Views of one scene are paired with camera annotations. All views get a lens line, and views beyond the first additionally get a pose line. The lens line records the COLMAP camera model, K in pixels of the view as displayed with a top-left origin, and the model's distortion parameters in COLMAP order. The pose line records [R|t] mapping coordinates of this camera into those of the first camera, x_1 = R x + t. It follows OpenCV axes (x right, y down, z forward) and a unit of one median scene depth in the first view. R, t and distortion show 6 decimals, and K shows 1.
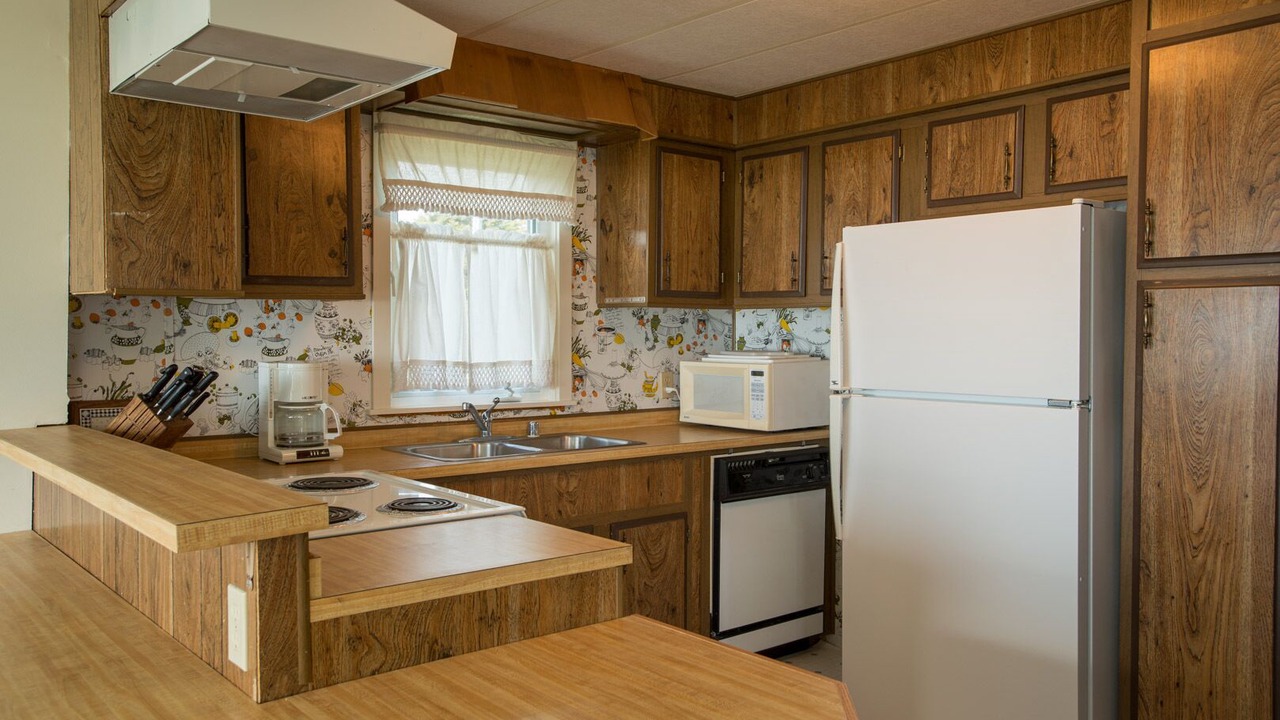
lens RADIAL K [[1000.7, 0, 640.0], [0, 1000.7, 360.0], [0, 0, 1]] dist [-0.011658, 0.127036]
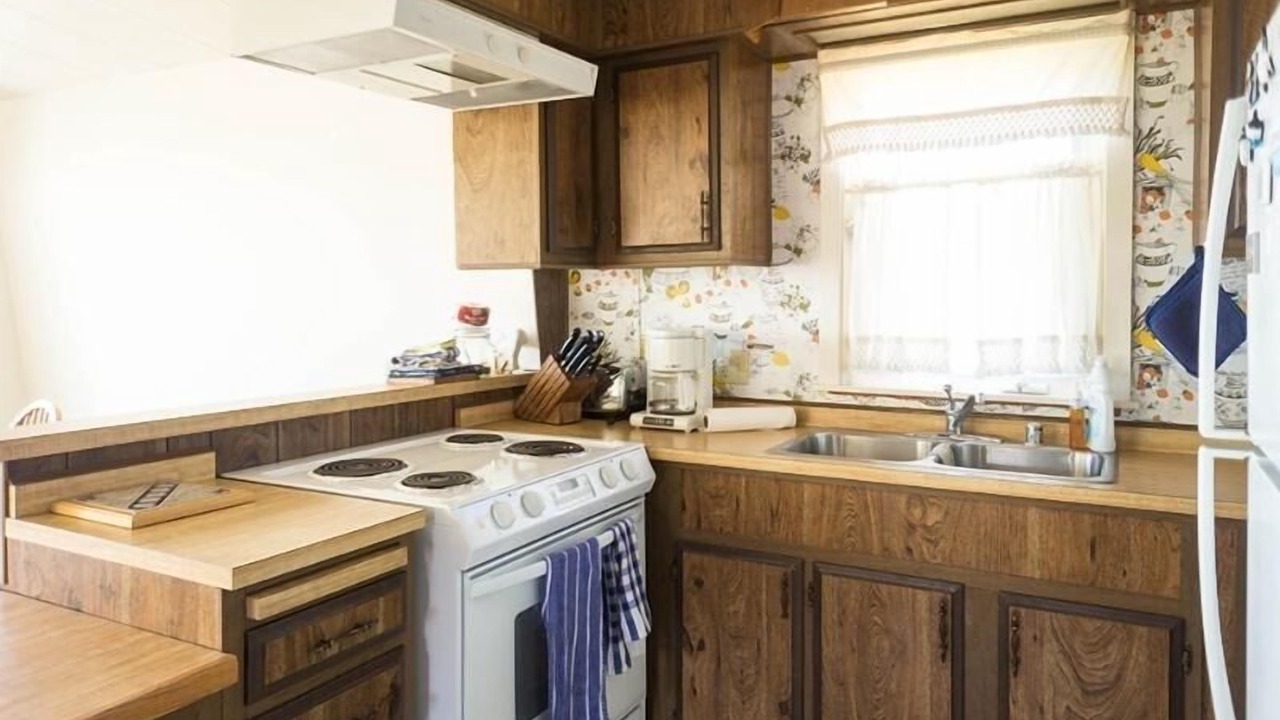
lens RADIAL K [[887.2, 0, 641.5], [0, 887.2, 319.0], [0, 0, 1]] dist [0.000725, -0.000666]
pose [[0.372449, 0.024043, -0.927741, 0.433692], [-0.023483, 0.999588, 0.016478, -0.019953], [0.927755, 0.015649, 0.372860, 0.580552]]
